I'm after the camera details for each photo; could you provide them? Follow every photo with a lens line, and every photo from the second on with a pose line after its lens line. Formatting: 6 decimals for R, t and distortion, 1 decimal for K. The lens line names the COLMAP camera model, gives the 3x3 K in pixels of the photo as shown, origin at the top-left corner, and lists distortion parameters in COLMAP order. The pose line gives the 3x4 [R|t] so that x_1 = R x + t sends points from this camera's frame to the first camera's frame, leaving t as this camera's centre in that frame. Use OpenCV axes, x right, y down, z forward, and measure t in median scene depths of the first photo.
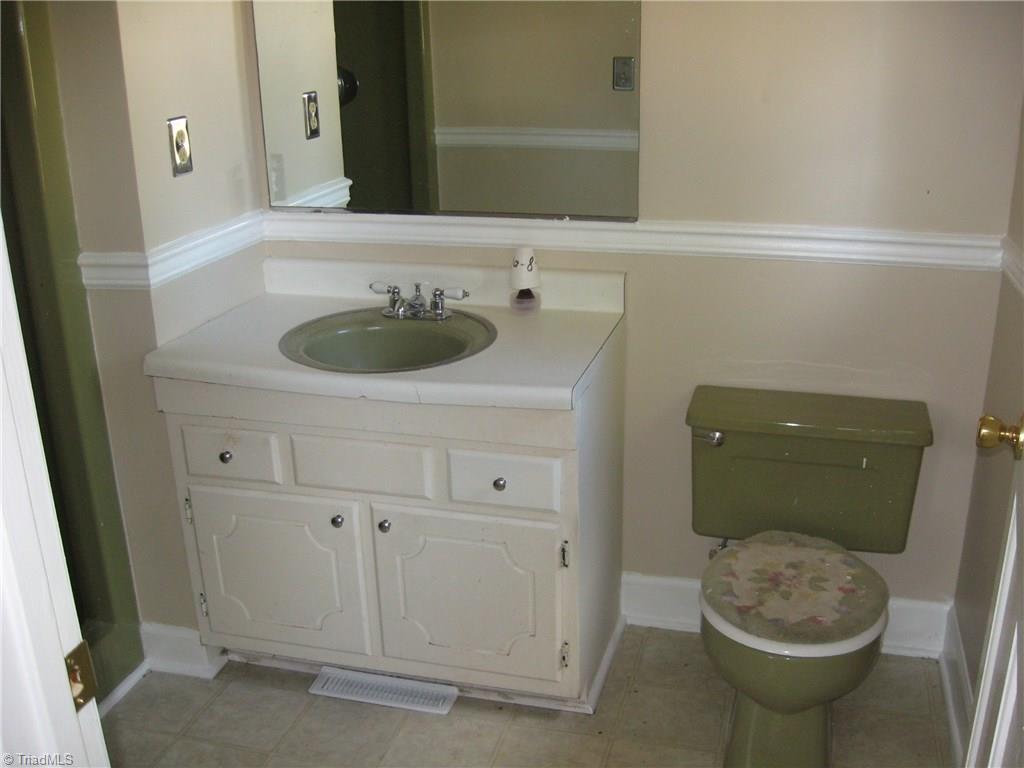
lens RADIAL K [[1053.8, 0, 512.4], [0, 1053.8, 383.8], [0, 0, 1]] dist [-0.120104, 0.000000]
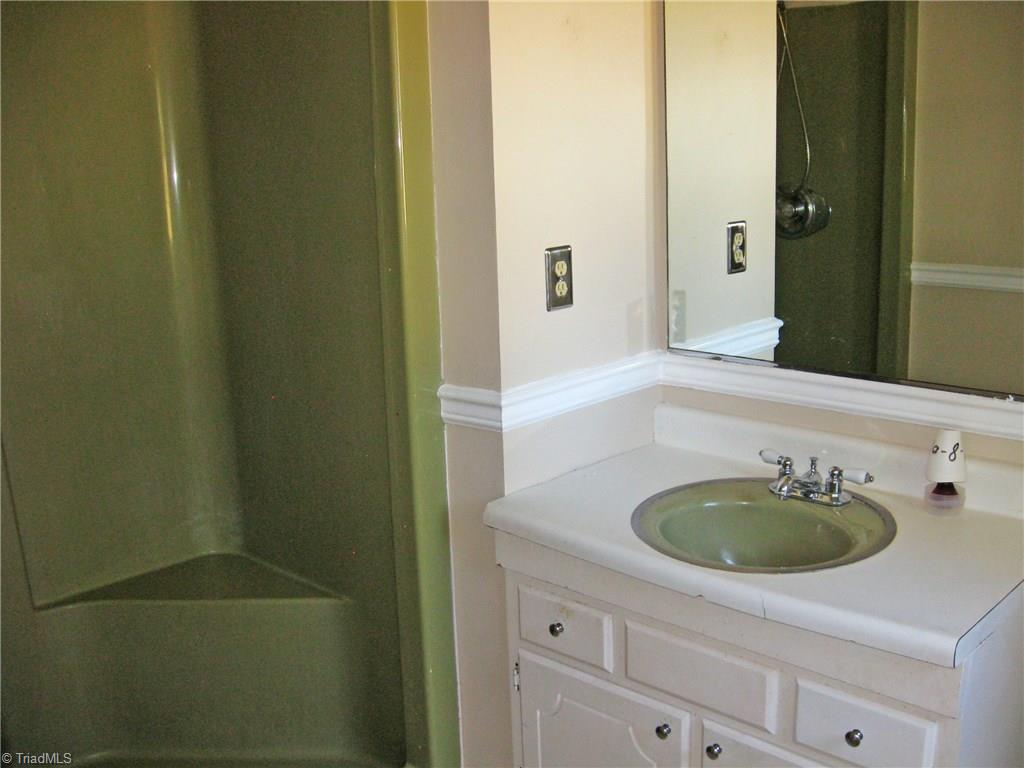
lens RADIAL K [[1053.8, 0, 512.3], [0, 1053.8, 388.0], [0, 0, 1]] dist [-0.120104, 0.000000]
pose [[0.882413, 0.095689, -0.460641, 0.075188], [-0.141815, 0.987657, -0.066498, -0.061986], [0.448593, 0.124005, 0.885092, 0.158122]]
